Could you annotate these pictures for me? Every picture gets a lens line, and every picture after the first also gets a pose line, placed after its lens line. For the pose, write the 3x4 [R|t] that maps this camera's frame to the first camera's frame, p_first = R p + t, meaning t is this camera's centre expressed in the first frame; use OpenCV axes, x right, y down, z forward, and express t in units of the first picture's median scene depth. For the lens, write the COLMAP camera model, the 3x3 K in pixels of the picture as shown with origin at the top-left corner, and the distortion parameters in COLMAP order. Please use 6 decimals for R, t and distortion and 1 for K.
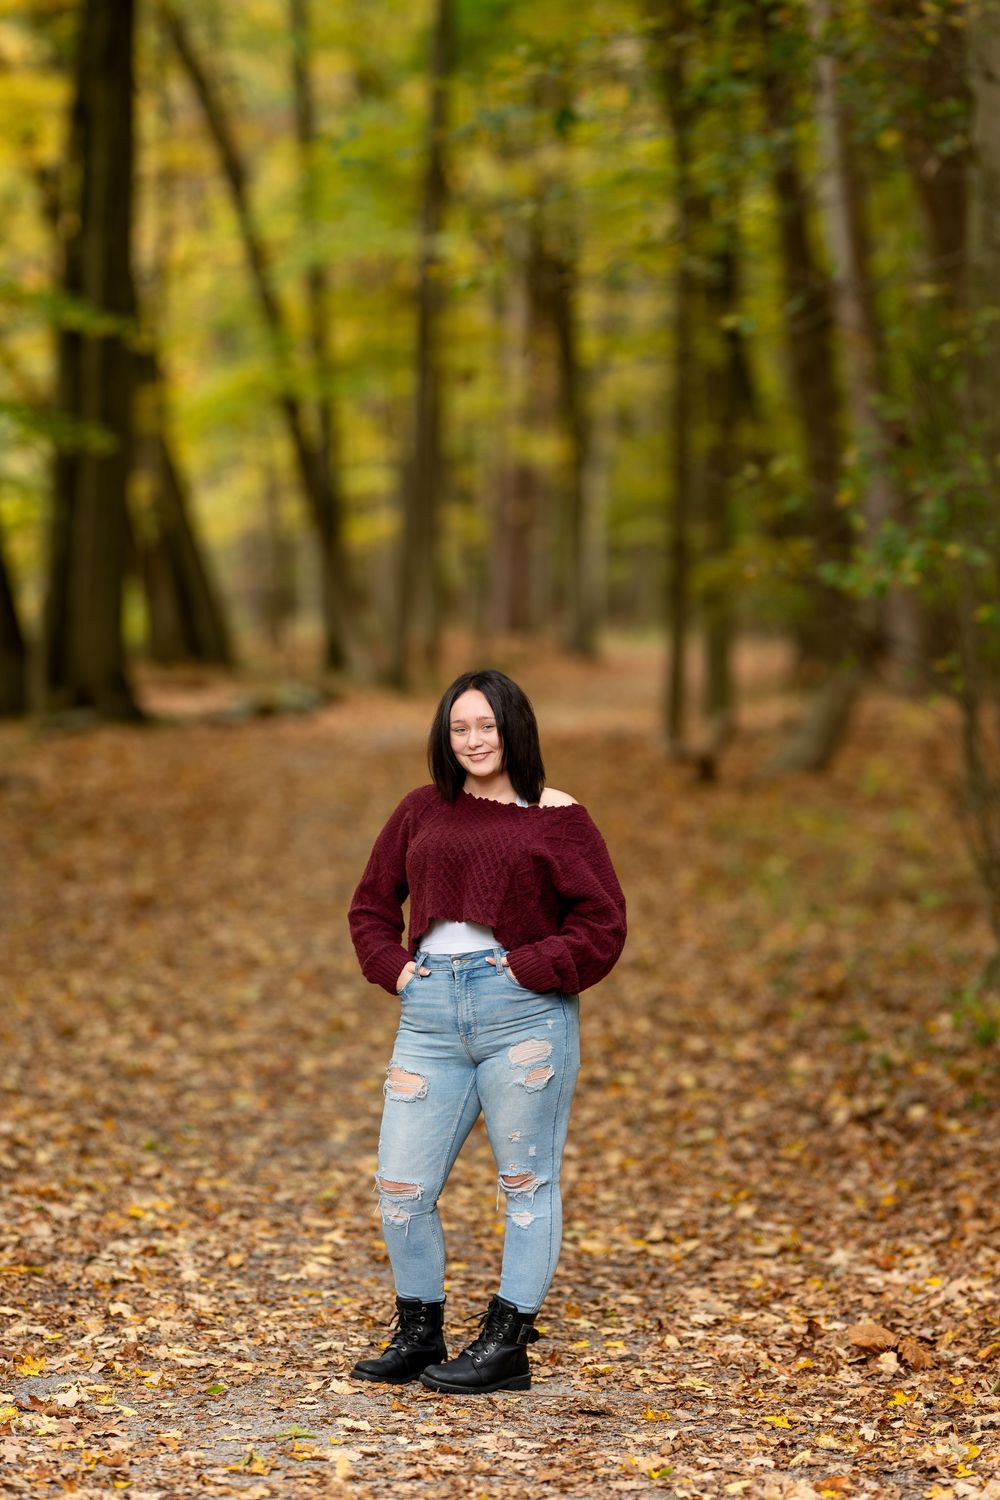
lens RADIAL K [[5866.5, 0, 500.0], [0, 5866.5, 750.0], [0, 0, 1]] dist [-0.038069, 3.561615]
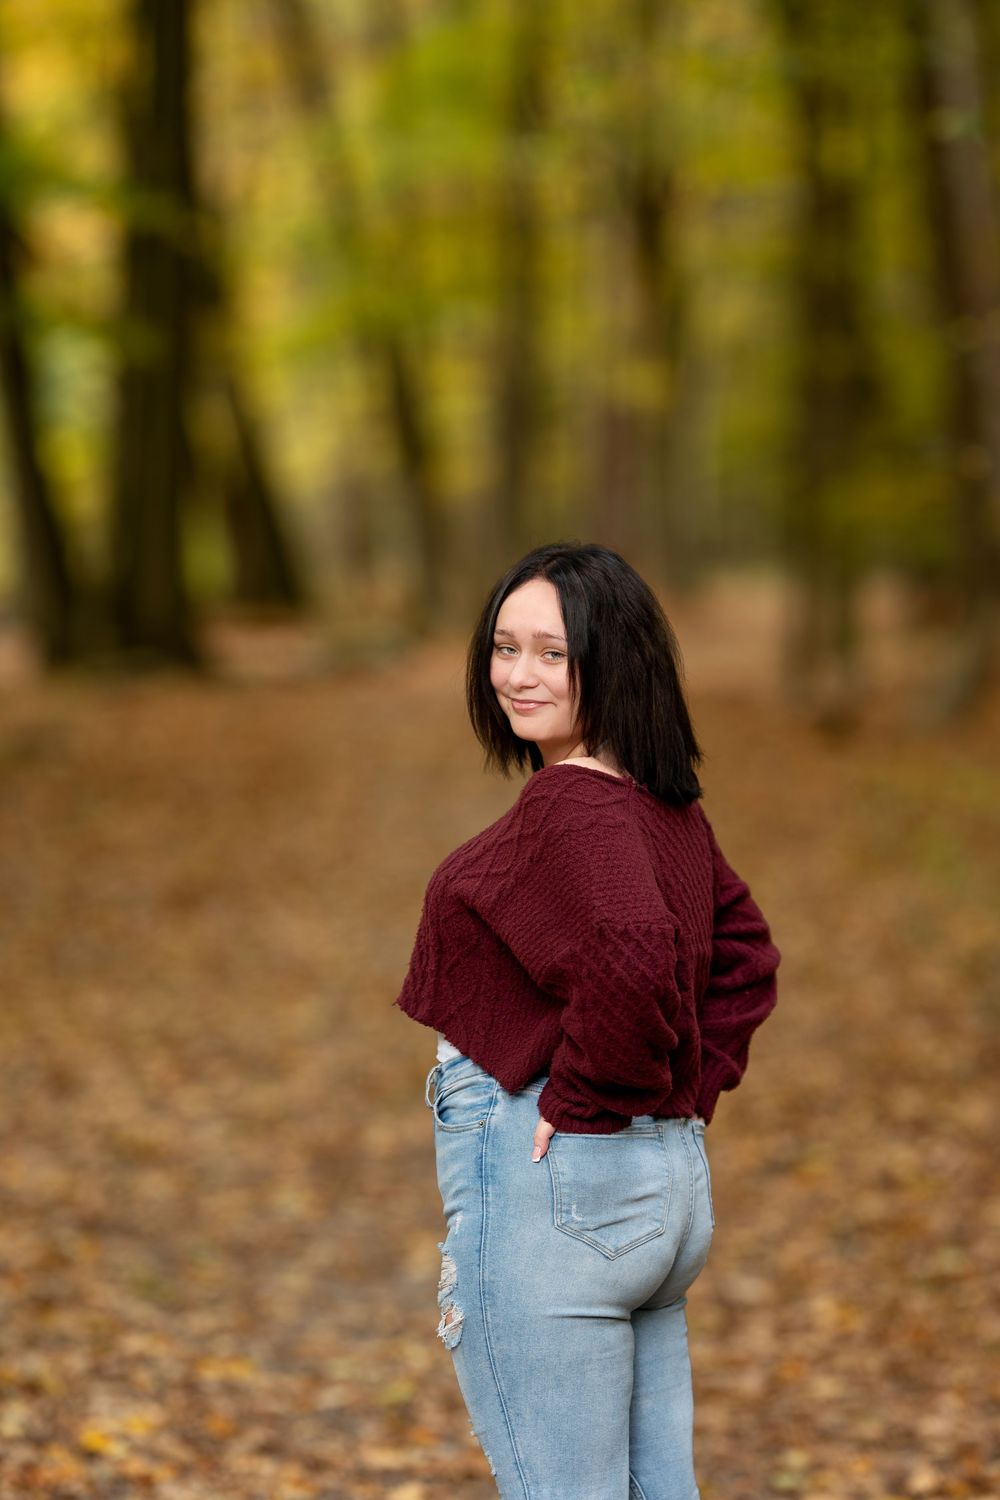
lens RADIAL K [[5866.5, 0, 500.0], [0, 5866.5, 750.0], [0, 0, 1]] dist [-0.038069, 3.561615]
pose [[0.999873, -0.004000, -0.015412, -0.008507], [0.004130, 0.999956, 0.008414, -0.001029], [0.015378, -0.008476, 0.999846, 0.371716]]
